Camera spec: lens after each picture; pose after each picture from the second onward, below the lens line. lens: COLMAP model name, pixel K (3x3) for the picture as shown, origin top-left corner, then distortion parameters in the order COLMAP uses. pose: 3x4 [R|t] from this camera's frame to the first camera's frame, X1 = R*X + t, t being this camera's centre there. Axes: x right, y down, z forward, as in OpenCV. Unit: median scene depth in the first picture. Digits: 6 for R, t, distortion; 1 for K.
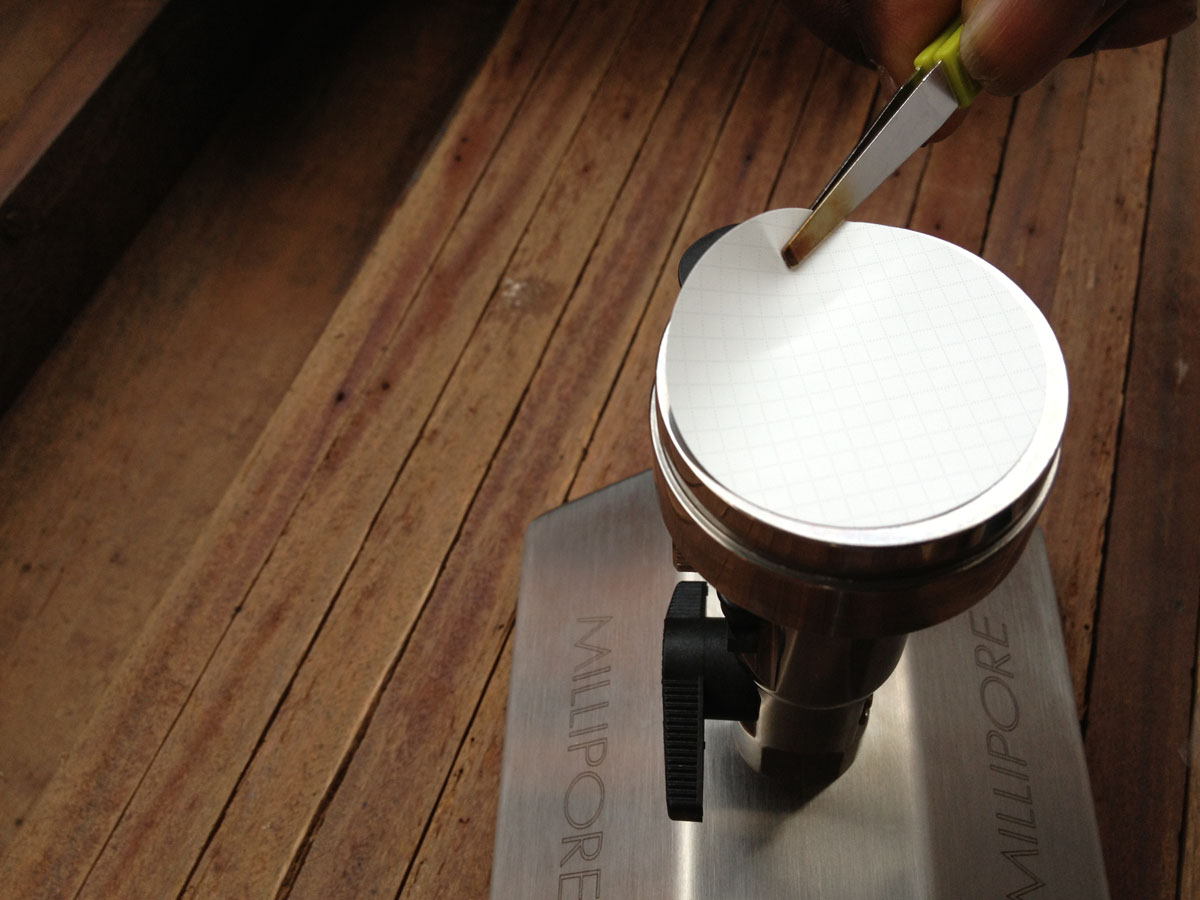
lens RADIAL K [[1219.1, 0, 600.6], [0, 1219.1, 450.6], [0, 0, 1]] dist [-0.017113, 0.000000]
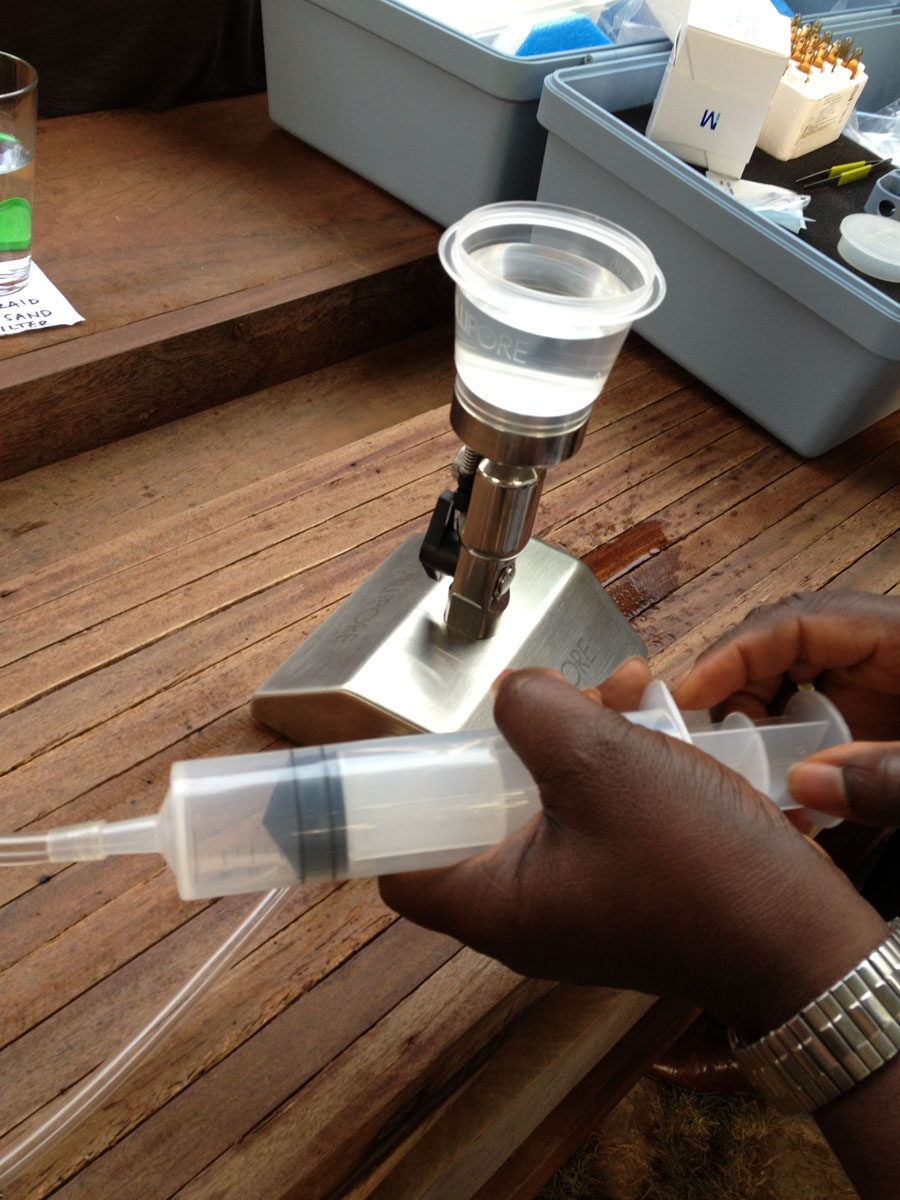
lens RADIAL K [[1219.1, 0, 449.5], [0, 1219.1, 599.5], [0, 0, 1]] dist [-0.017113, 0.000000]
pose [[0.876046, 0.448515, -0.177138, 0.364771], [-0.479365, 0.849926, -0.218710, 0.513060], [0.052459, 0.276514, 0.959577, -0.767309]]
